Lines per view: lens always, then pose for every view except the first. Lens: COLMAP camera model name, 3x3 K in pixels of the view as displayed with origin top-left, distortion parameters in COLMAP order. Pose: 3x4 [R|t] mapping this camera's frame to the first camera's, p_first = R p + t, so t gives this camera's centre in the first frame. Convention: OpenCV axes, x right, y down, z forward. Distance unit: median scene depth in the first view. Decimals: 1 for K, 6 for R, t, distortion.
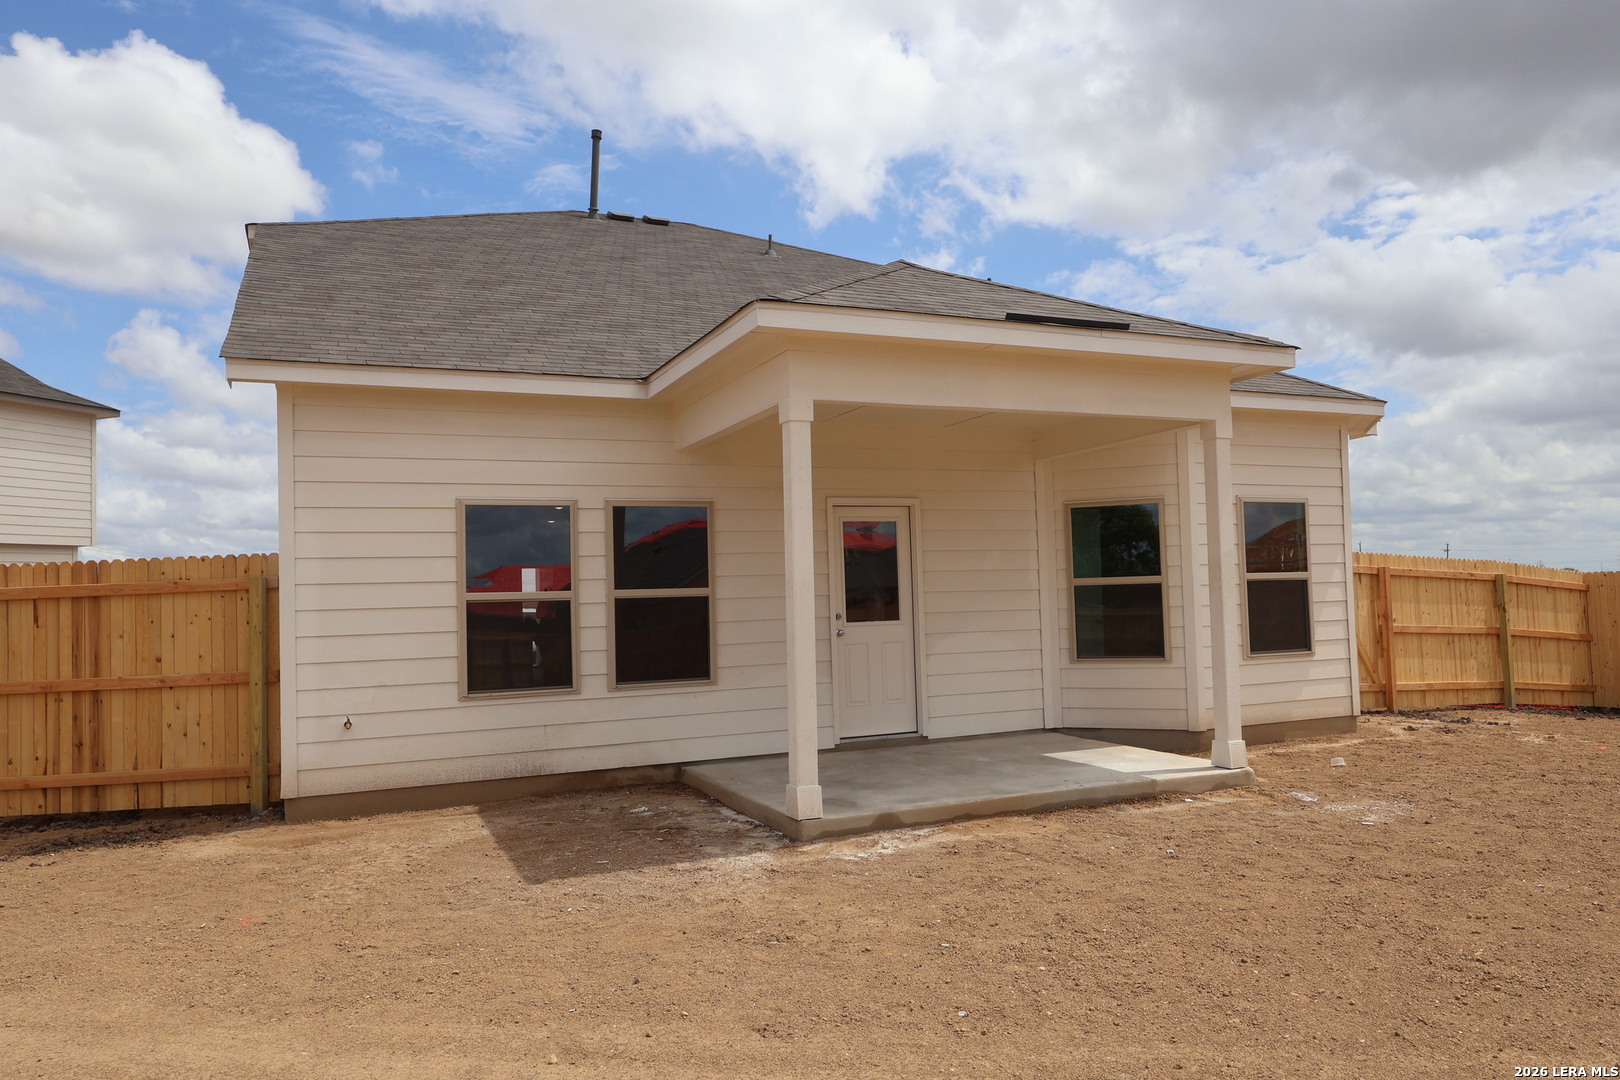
lens RADIAL K [[1121.8, 0, 866.0], [0, 1121.8, 543.6], [0, 0, 1]] dist [-0.022087, 0.030786]
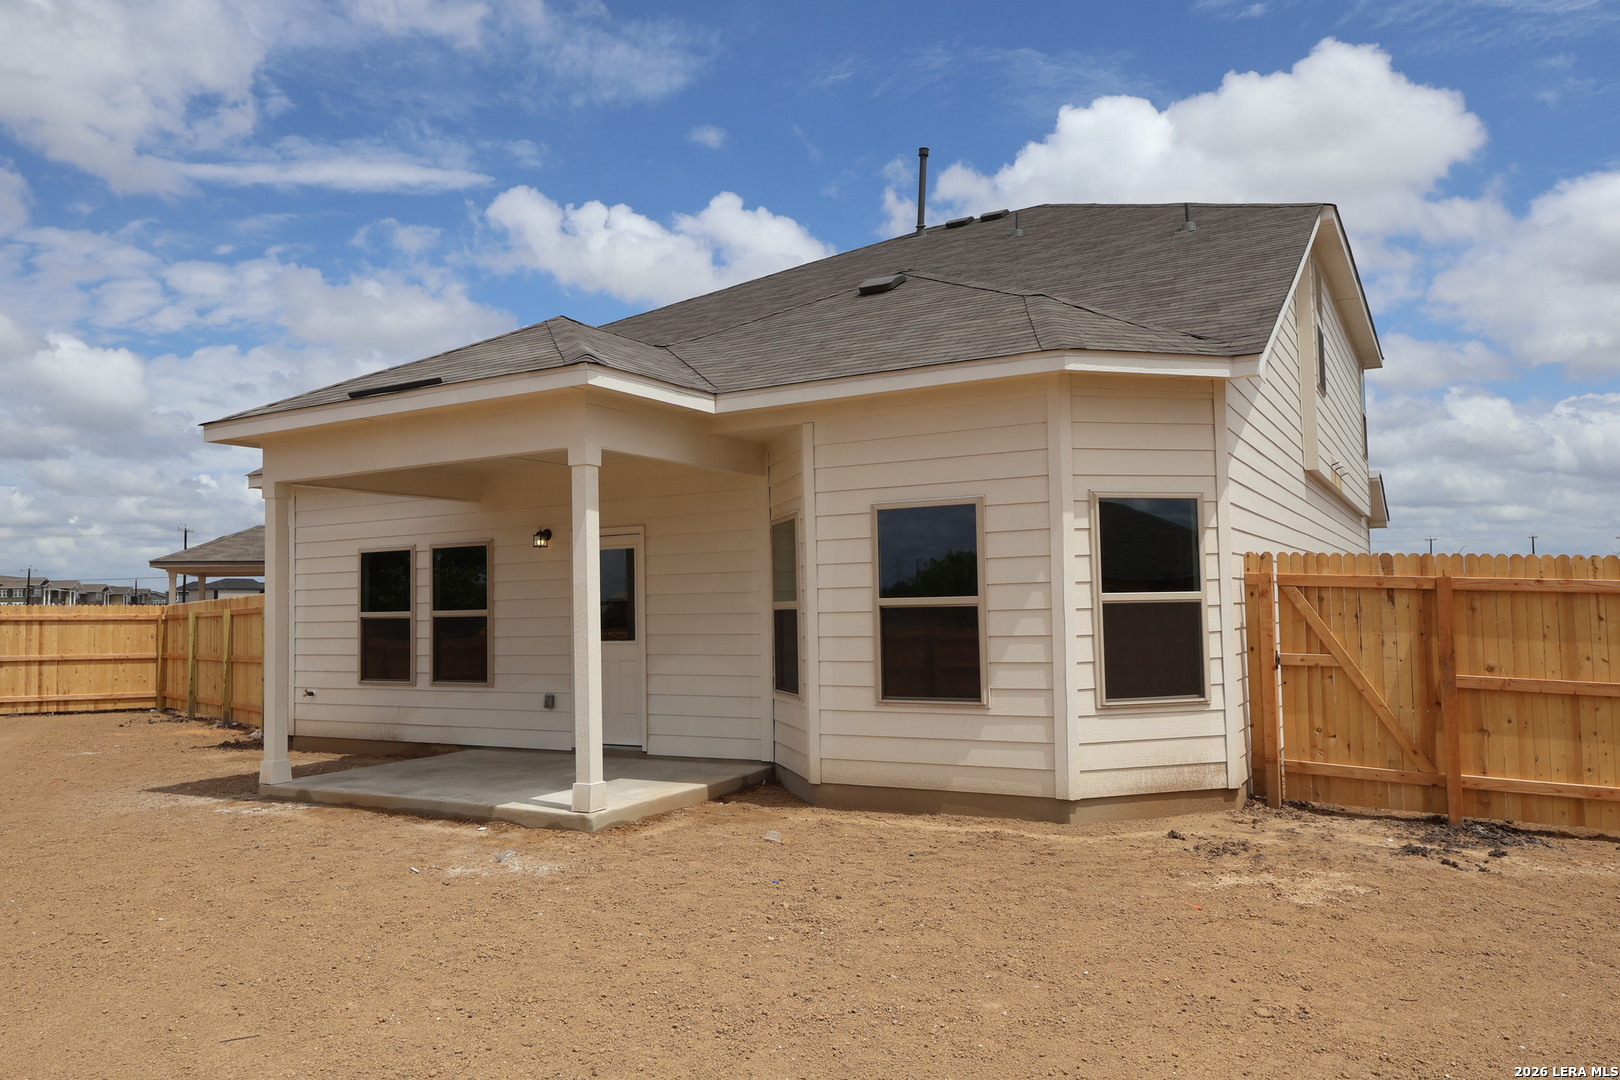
lens RADIAL K [[1224.8, 0, 836.9], [0, 1224.8, 542.4], [0, 0, 1]] dist [-0.004280, -0.002662]
pose [[0.565707, -0.027183, -0.824158, 1.207898], [0.043344, 0.999055, -0.003200, -0.014445], [0.823466, -0.033912, 0.566351, 0.545772]]
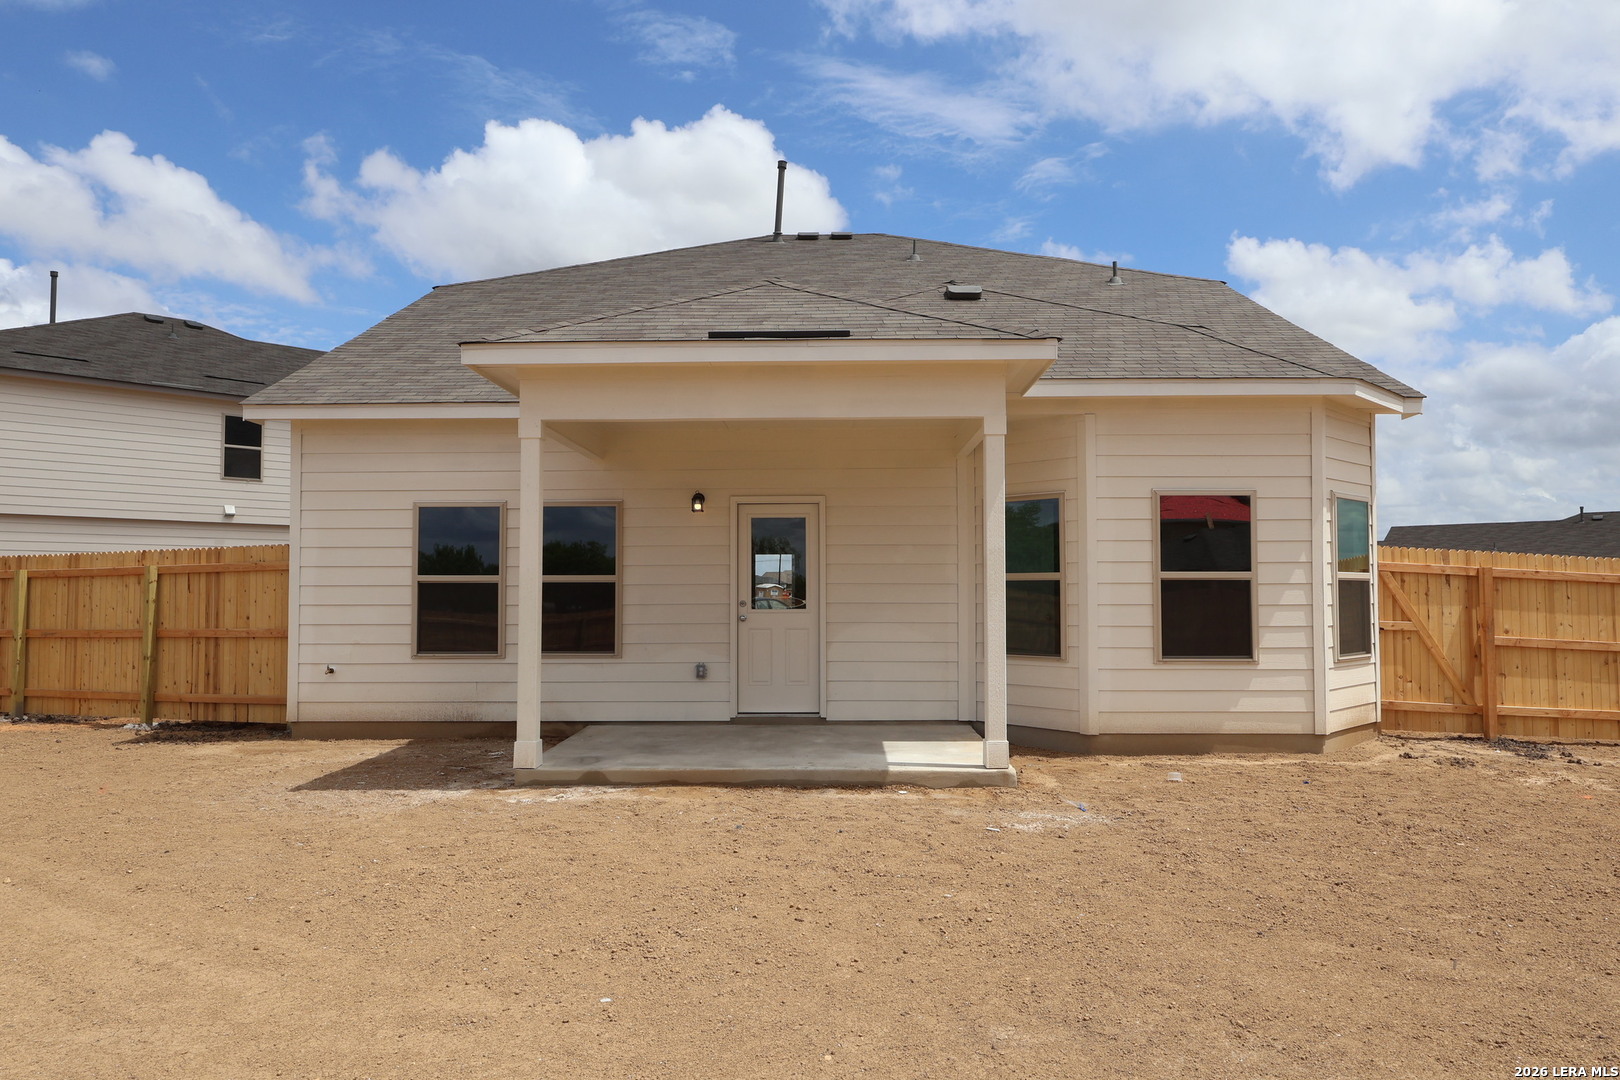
lens RADIAL K [[1121.8, 0, 866.0], [0, 1121.8, 543.6], [0, 0, 1]] dist [-0.022087, 0.030786]
pose [[0.902746, 0.009060, -0.430079, 0.597789], [-0.003761, 0.999906, 0.013170, -0.010087], [0.430158, -0.010272, 0.902695, 0.053437]]
